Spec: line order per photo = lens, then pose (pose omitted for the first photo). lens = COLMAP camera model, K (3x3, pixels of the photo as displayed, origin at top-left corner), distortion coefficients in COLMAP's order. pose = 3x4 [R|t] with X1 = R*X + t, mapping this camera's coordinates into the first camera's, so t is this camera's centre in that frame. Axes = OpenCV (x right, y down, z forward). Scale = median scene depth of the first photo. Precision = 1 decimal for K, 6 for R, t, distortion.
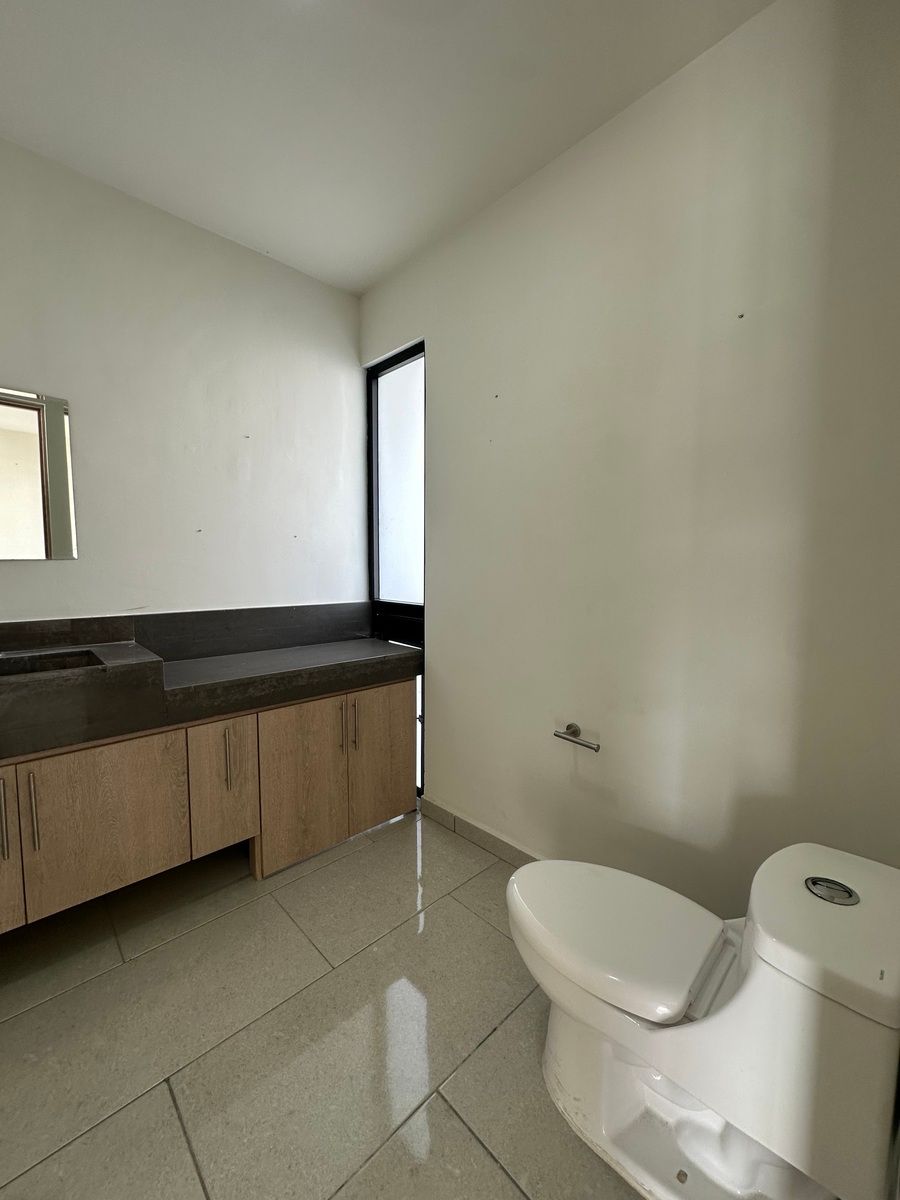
lens RADIAL K [[478.0, 0, 448.2], [0, 478.0, 600.8], [0, 0, 1]] dist [-0.003514, 0.000605]
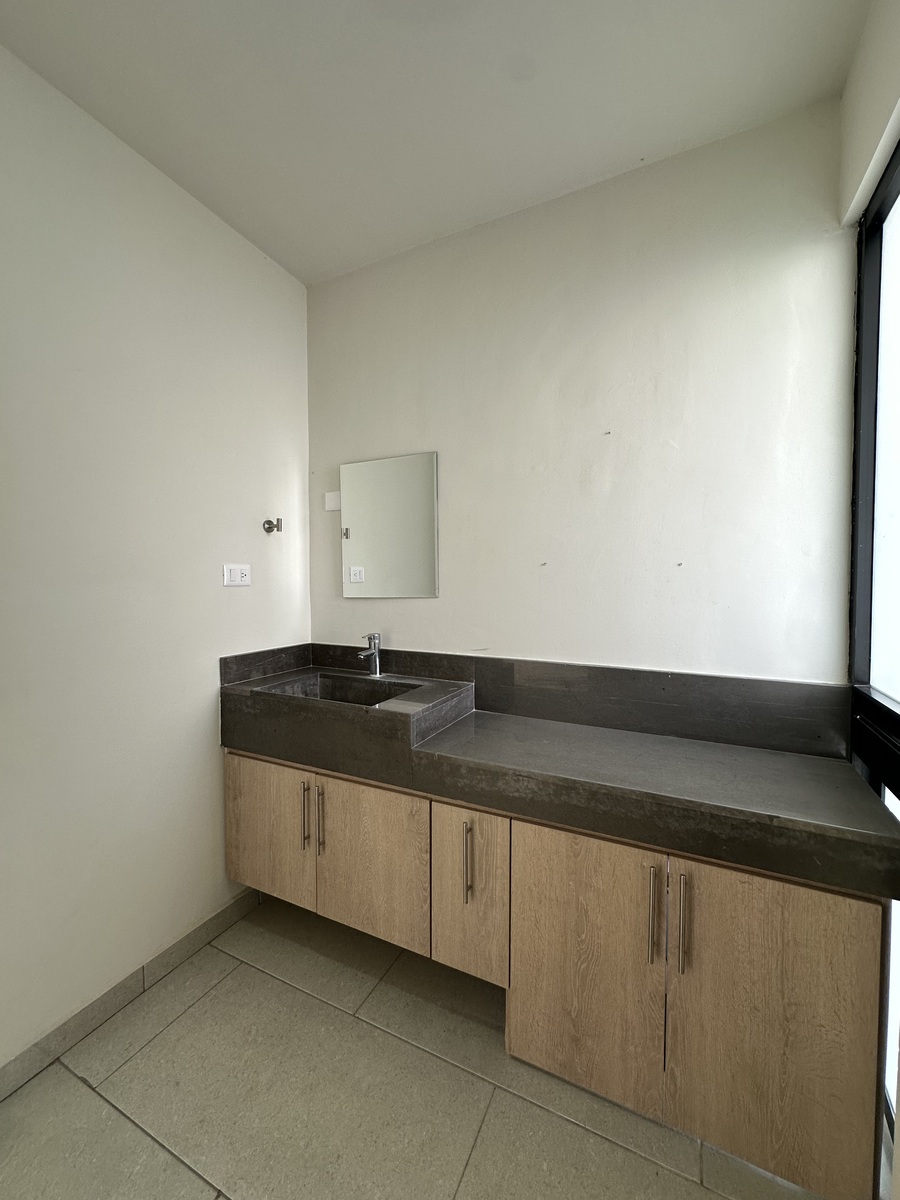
lens RADIAL K [[478.0, 0, 452.1], [0, 478.0, 598.5], [0, 0, 1]] dist [-0.003514, 0.000605]
pose [[0.345203, 0.029041, -0.938079, 0.232550], [-0.074898, 0.997186, 0.003310, -0.090274], [0.935535, 0.069118, 0.346406, 0.654188]]
